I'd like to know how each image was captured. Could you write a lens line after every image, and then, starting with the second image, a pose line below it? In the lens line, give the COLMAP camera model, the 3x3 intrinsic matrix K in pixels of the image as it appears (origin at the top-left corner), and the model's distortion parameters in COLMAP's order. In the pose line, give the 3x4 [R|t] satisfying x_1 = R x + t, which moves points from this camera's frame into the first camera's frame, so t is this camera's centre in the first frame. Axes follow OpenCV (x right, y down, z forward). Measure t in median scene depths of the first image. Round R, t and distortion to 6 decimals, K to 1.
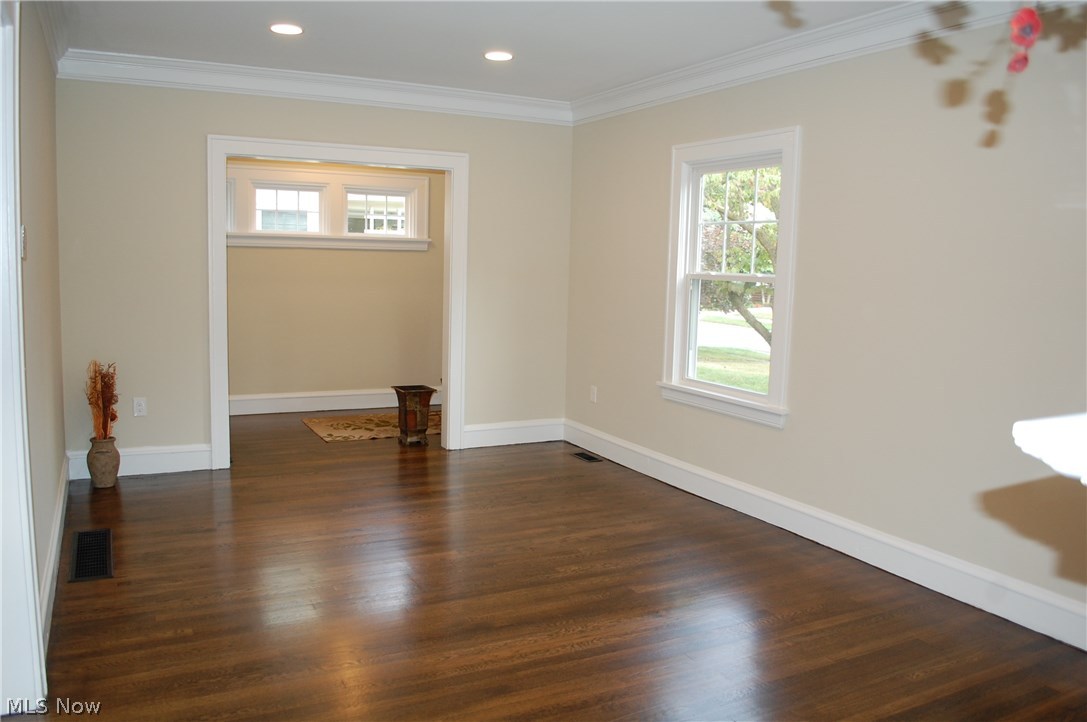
lens RADIAL K [[866.5, 0, 544.5], [0, 866.5, 365.6], [0, 0, 1]] dist [-0.067484, 0.003522]
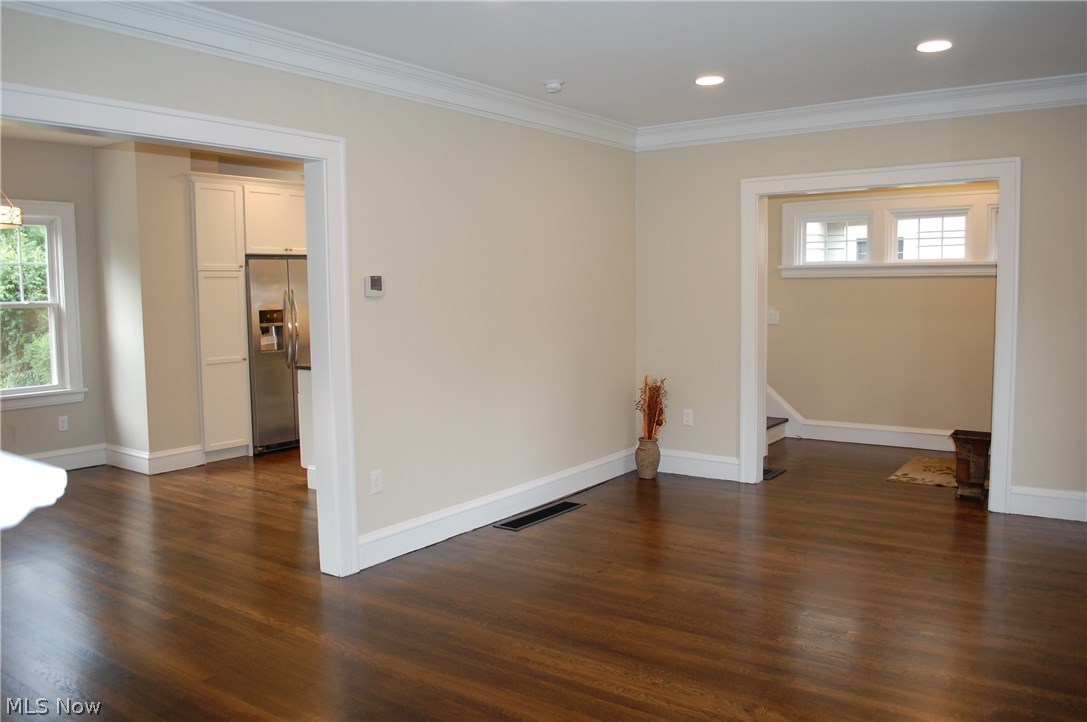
lens RADIAL K [[866.5, 0, 548.3], [0, 866.5, 355.1], [0, 0, 1]] dist [-0.067484, 0.003522]
pose [[0.458995, 0.040478, -0.887516, 0.475728], [-0.081469, 0.996670, 0.003324, -0.024577], [0.884696, 0.070779, 0.460765, 0.261677]]
